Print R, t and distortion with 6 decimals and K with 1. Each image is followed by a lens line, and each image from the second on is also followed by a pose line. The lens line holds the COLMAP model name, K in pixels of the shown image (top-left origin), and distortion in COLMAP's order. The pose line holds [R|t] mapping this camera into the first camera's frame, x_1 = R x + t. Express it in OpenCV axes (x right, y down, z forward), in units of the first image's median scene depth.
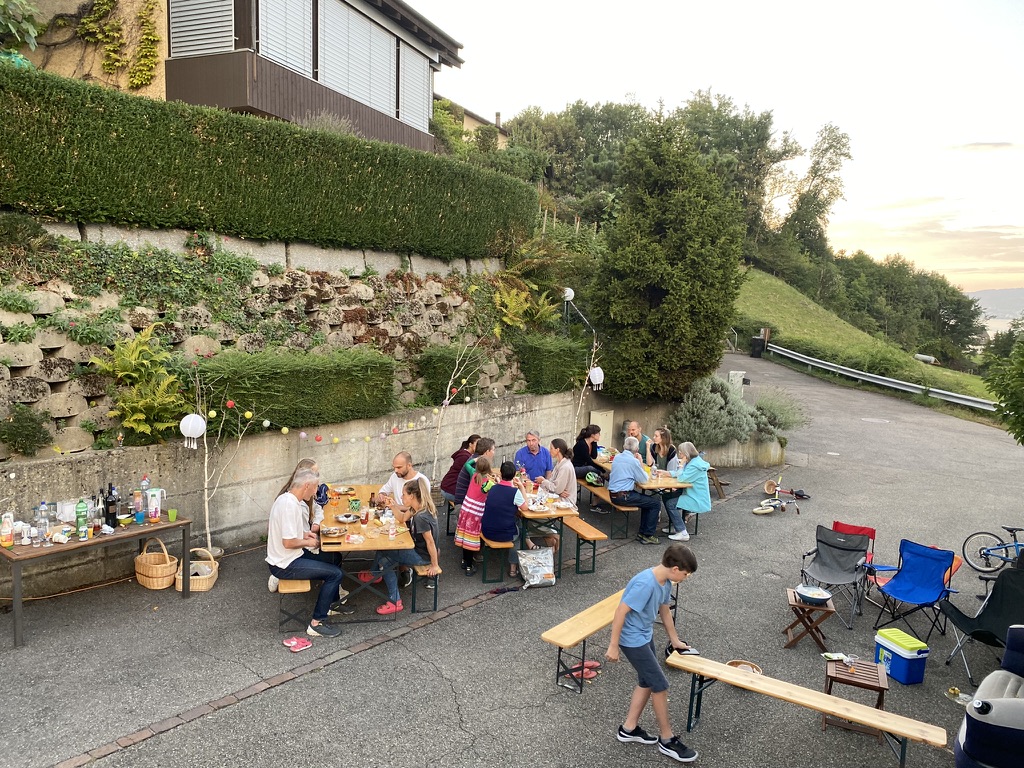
lens RADIAL K [[770.9, 0, 514.3], [0, 770.9, 385.2], [0, 0, 1]] dist [0.027086, -0.036220]
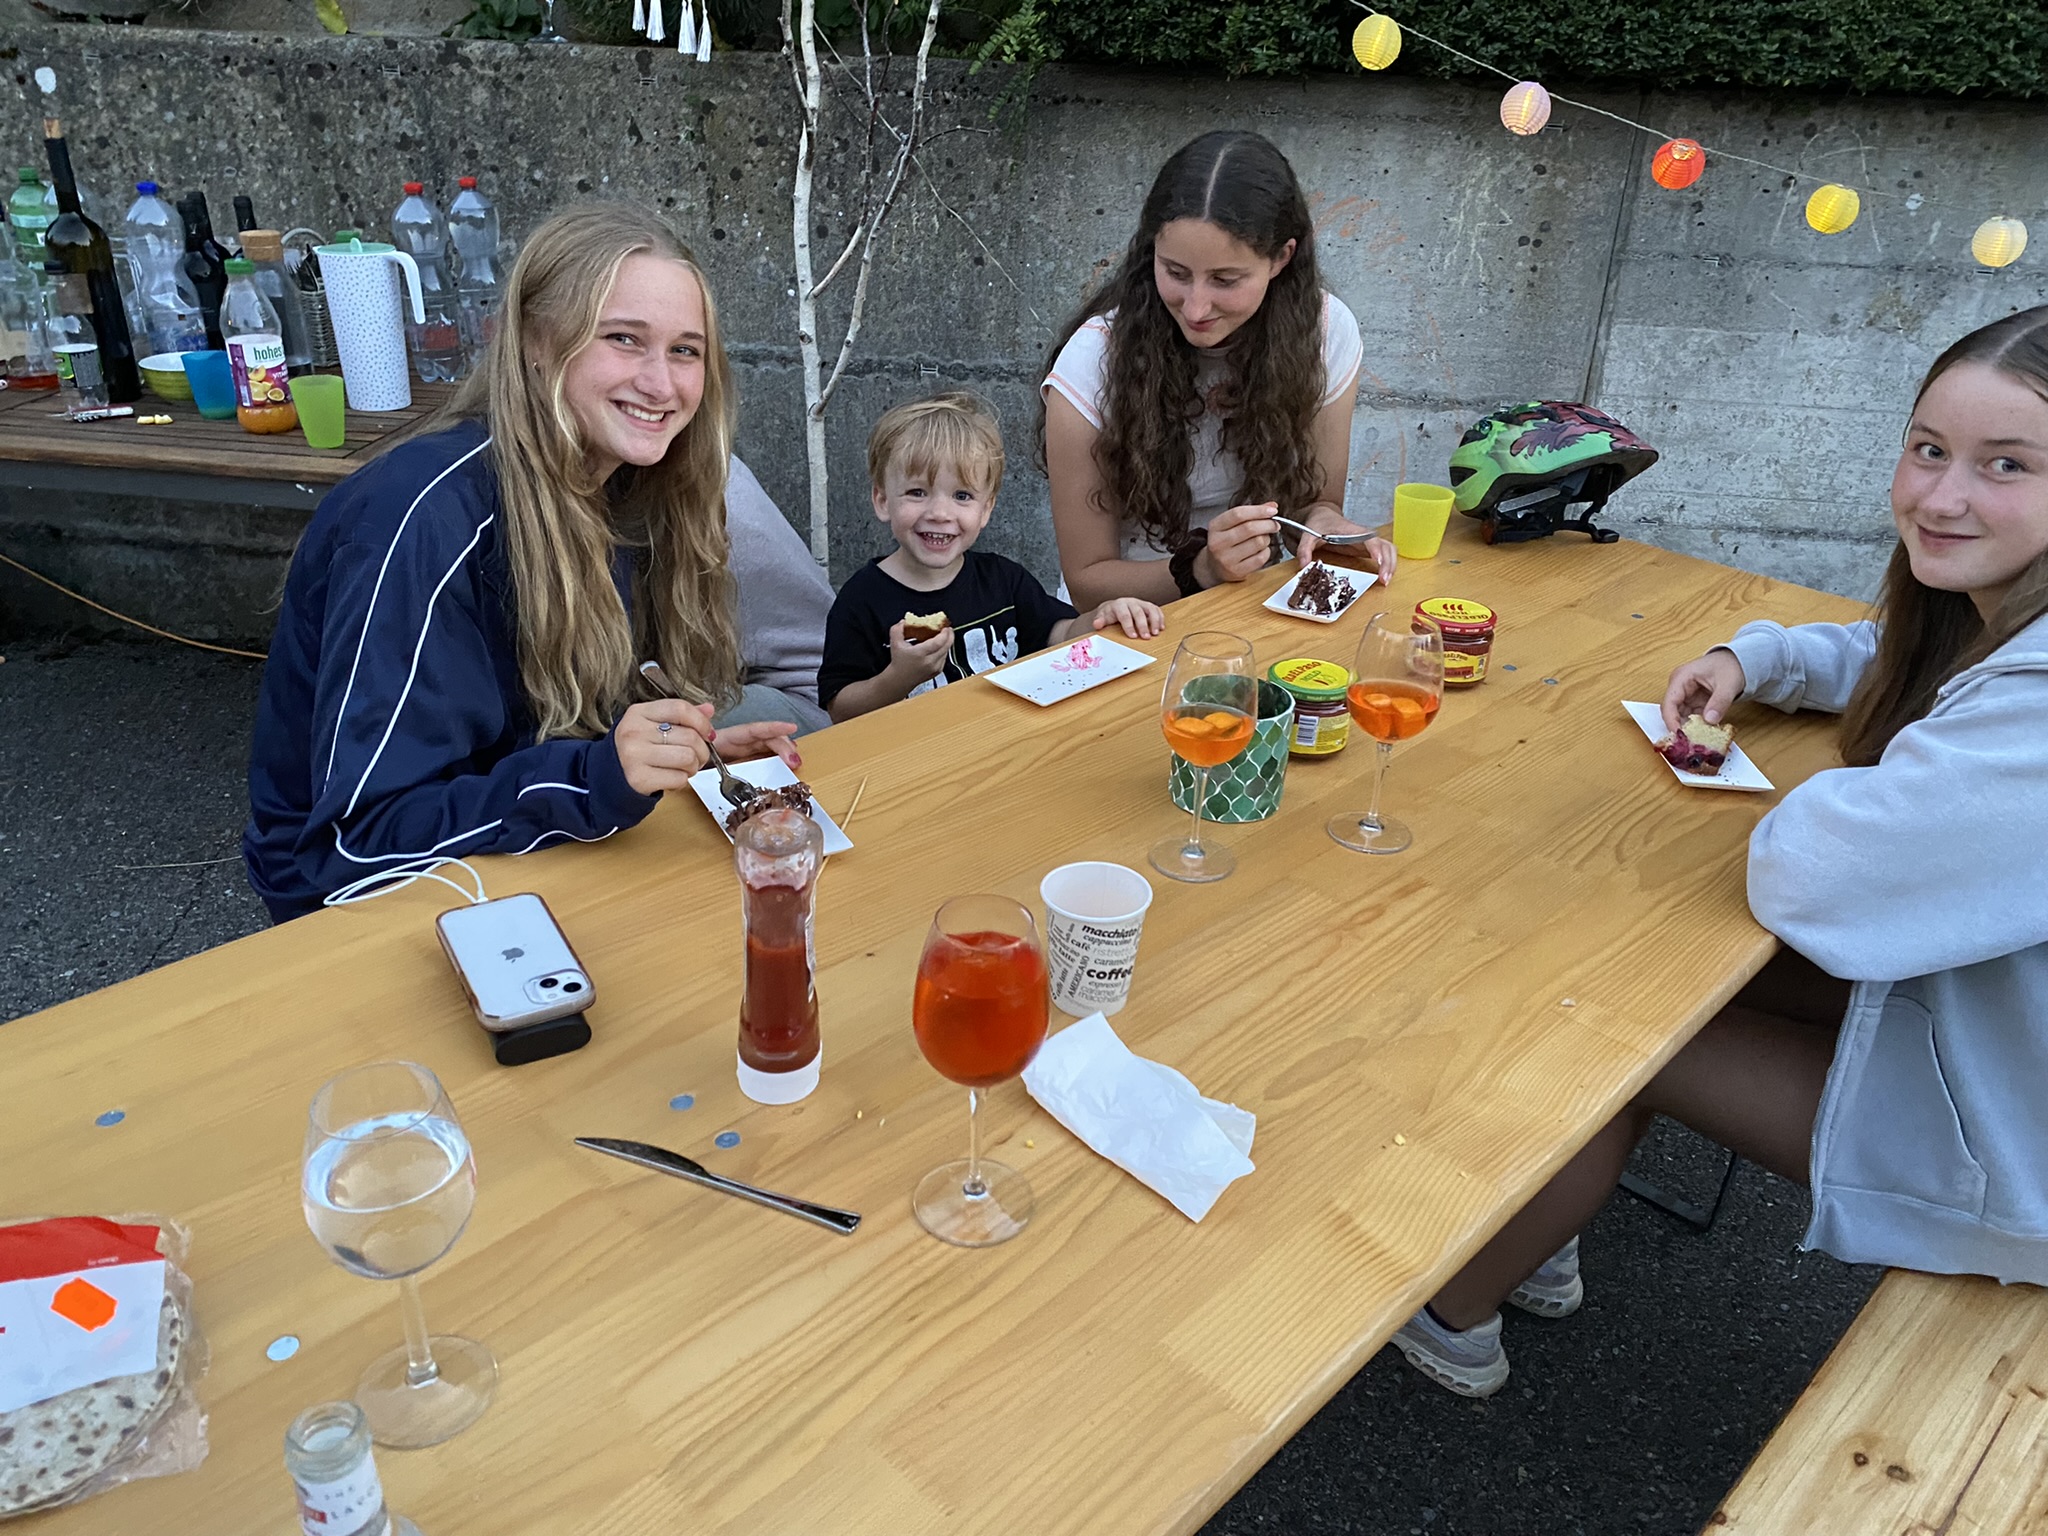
lens RADIAL K [[1541.8, 0, 1023.2], [0, 1541.8, 768.5], [0, 0, 1]] dist [0.027086, -0.036220]
pose [[0.508805, 0.366840, -0.778811, -0.052544], [-0.112249, 0.925213, 0.362465, 0.065161], [0.853533, -0.097003, 0.511930, 0.605146]]
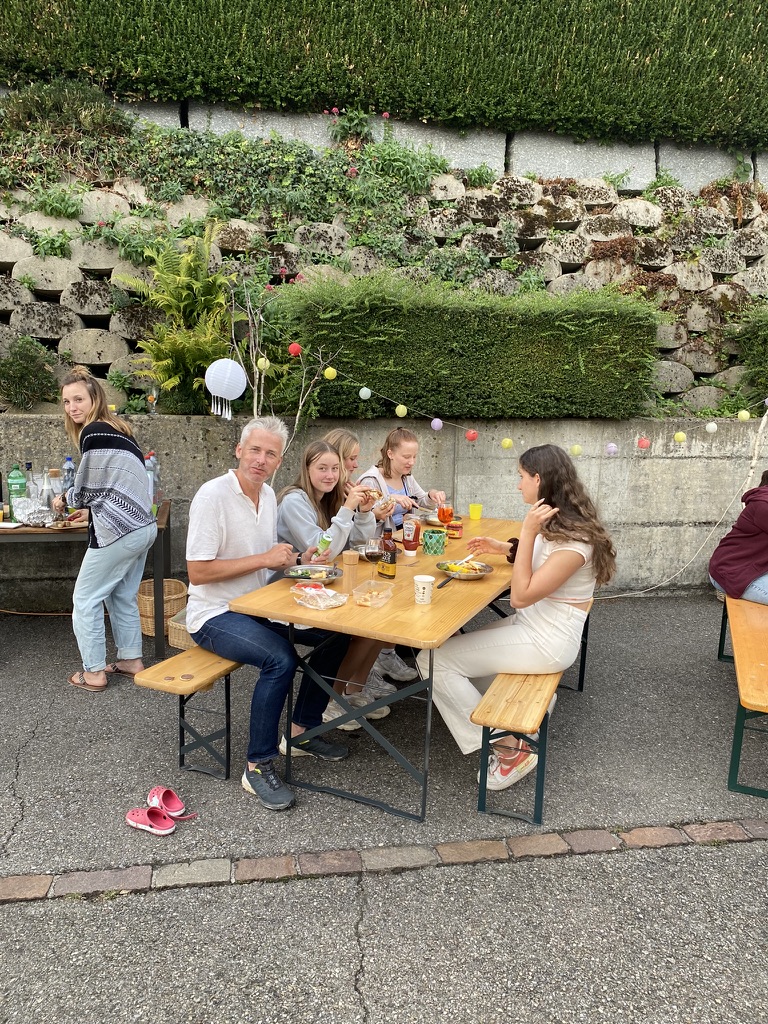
lens RADIAL K [[770.9, 0, 372.3], [0, 770.9, 524.3], [0, 0, 1]] dist [0.027086, -0.036220]
pose [[0.758286, 0.098364, -0.644458, 0.043950], [-0.065395, 0.995042, 0.074929, 0.076572], [0.648634, -0.014673, 0.760959, 0.424742]]
